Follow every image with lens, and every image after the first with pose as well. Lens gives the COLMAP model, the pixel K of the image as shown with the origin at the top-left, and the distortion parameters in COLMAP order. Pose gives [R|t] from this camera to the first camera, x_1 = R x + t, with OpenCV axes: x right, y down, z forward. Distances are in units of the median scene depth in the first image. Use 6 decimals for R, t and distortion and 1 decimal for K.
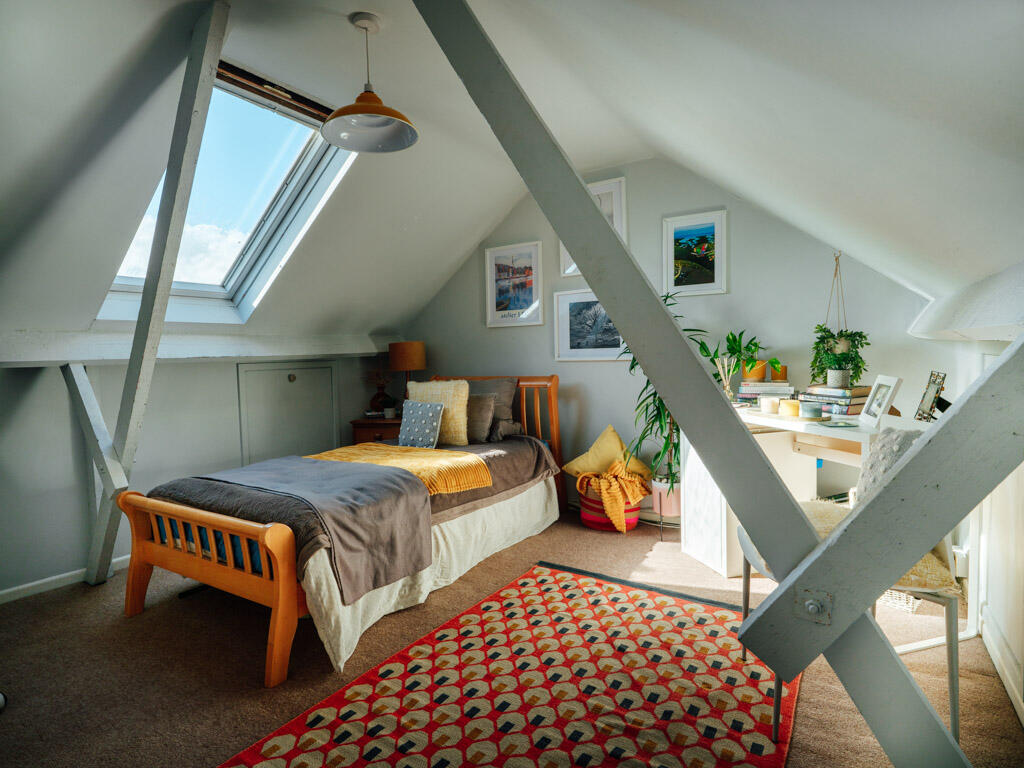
lens RADIAL K [[537.0, 0, 508.5], [0, 537.0, 381.9], [0, 0, 1]] dist [0.001587, -0.000868]
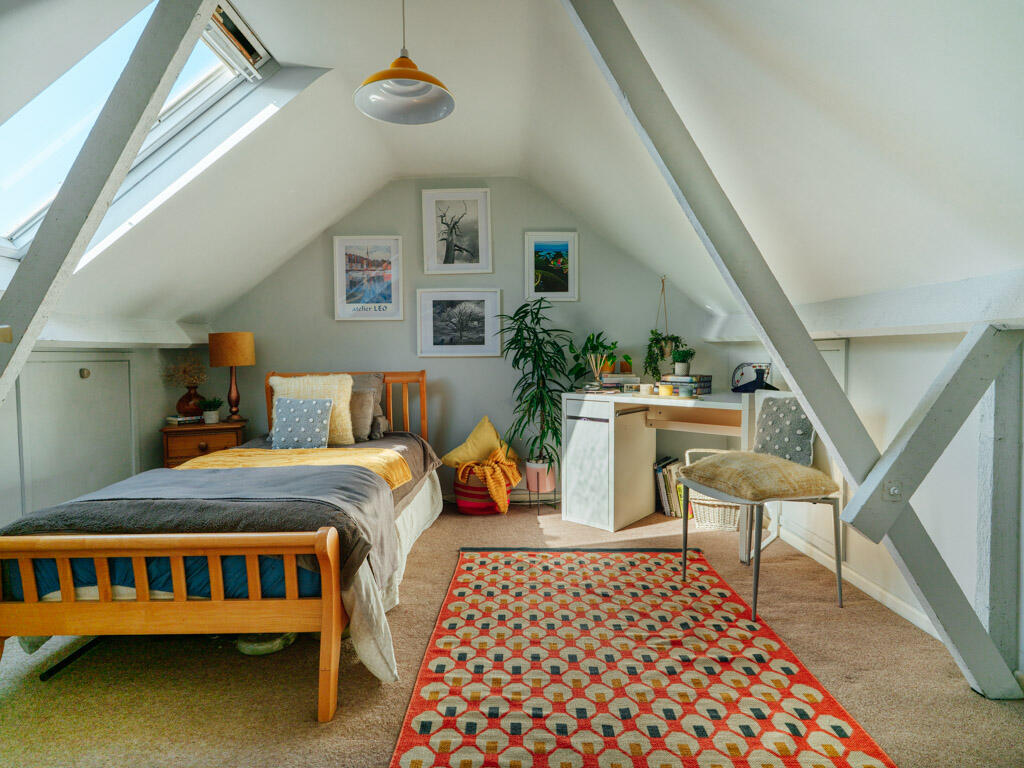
lens RADIAL K [[537.0, 0, 508.5], [0, 537.0, 381.9], [0, 0, 1]] dist [0.001587, -0.000868]
pose [[0.848456, -0.006786, 0.529222, -0.360253], [0.014237, 0.999849, -0.010004, 0.024729], [-0.529074, 0.016022, 0.848424, 0.065981]]
